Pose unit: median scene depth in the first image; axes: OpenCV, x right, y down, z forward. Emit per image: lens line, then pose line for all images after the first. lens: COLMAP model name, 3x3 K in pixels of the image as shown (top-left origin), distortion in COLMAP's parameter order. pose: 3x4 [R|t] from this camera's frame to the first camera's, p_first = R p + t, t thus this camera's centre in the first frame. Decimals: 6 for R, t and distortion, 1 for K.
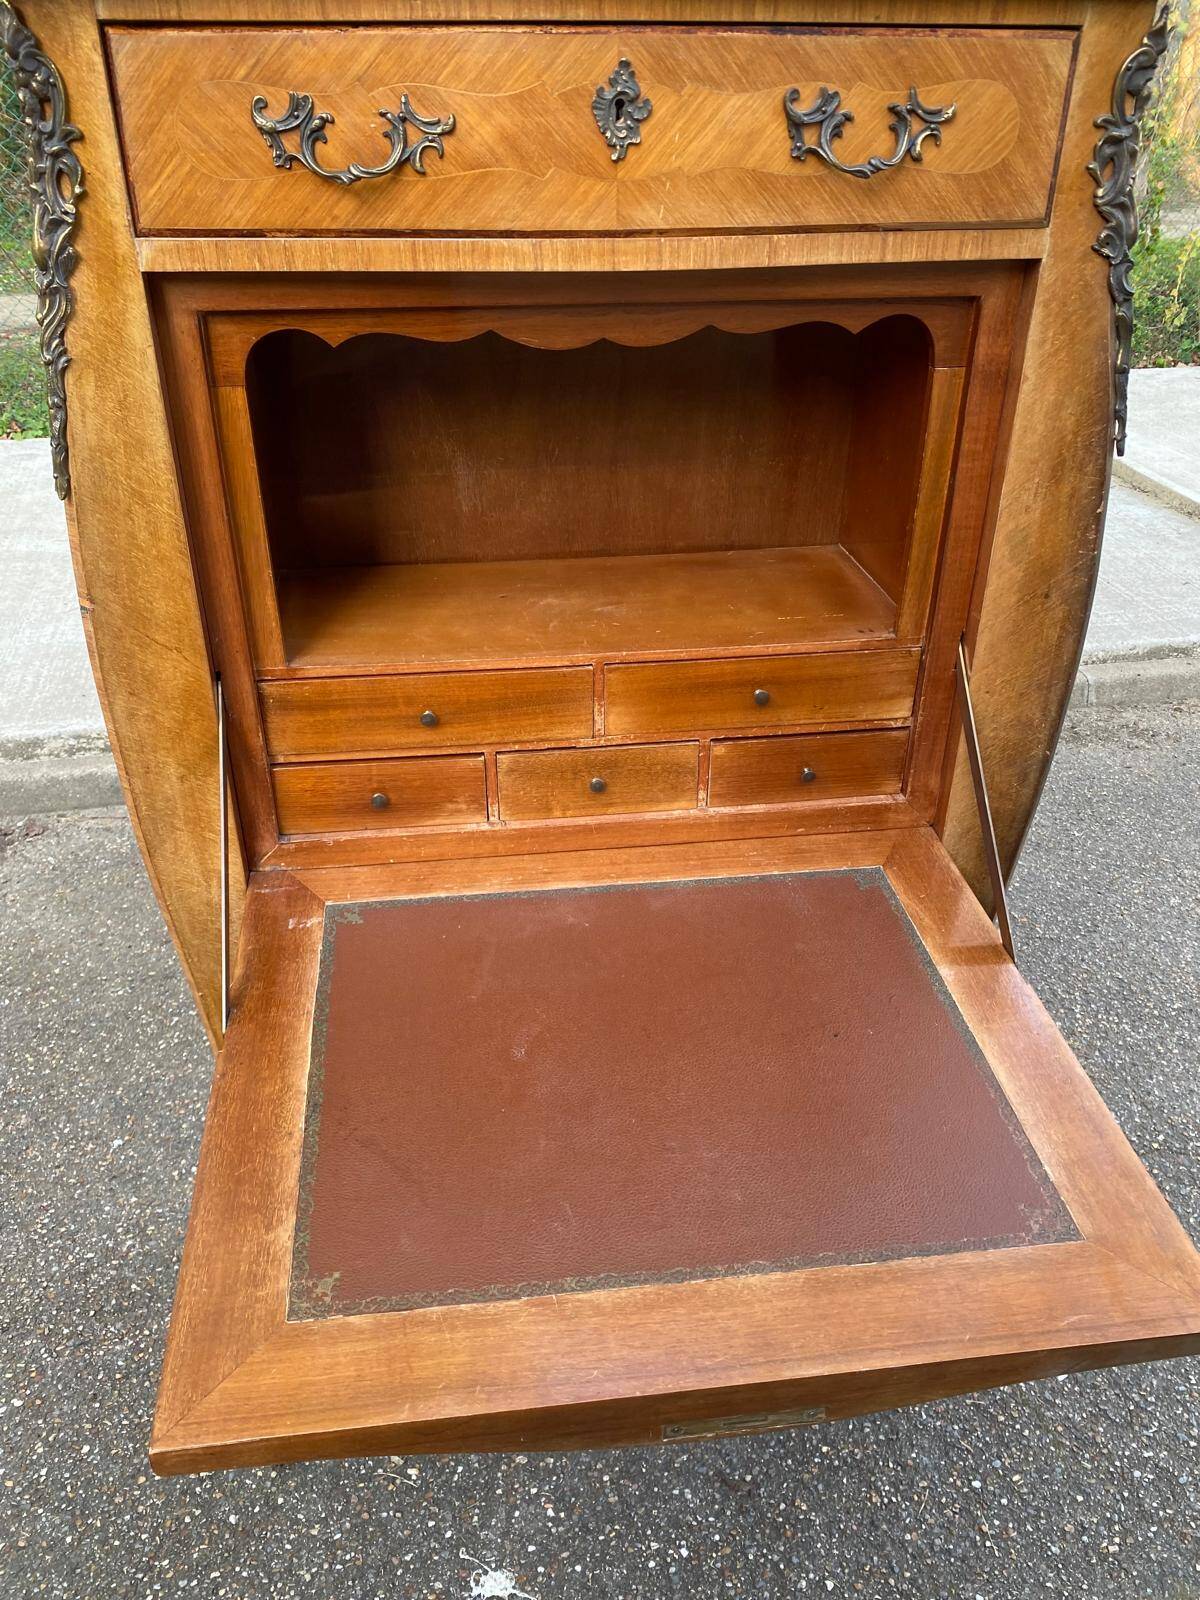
lens RADIAL K [[1223.6, 0, 591.1], [0, 1223.6, 793.2], [0, 0, 1]] dist [0.020629, -0.024305]
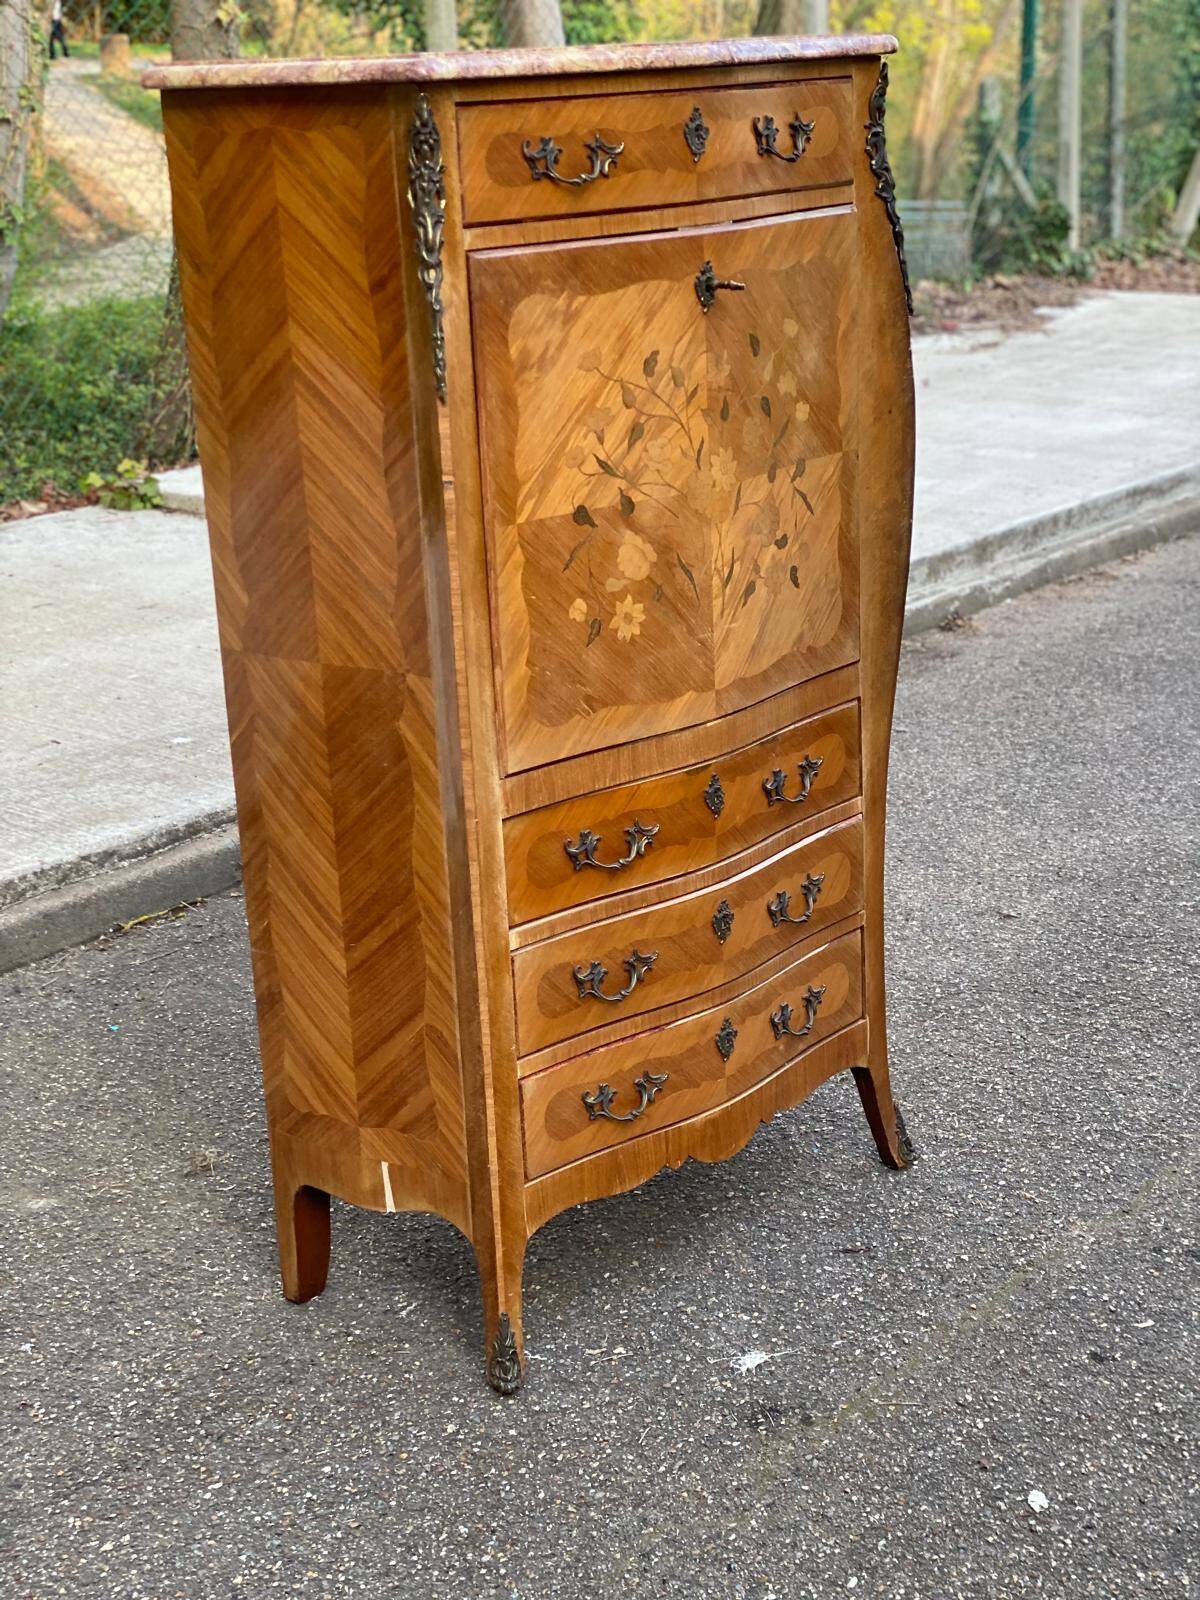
lens RADIAL K [[2389.1, 0, 635.2], [0, 2389.1, 815.9], [0, 0, 1]] dist [0.110610, 0.000000]
pose [[0.777002, -0.225943, 0.587553, -1.295982], [0.354190, 0.928523, -0.111331, 0.390596], [-0.520402, 0.294610, 0.801491, -0.798090]]
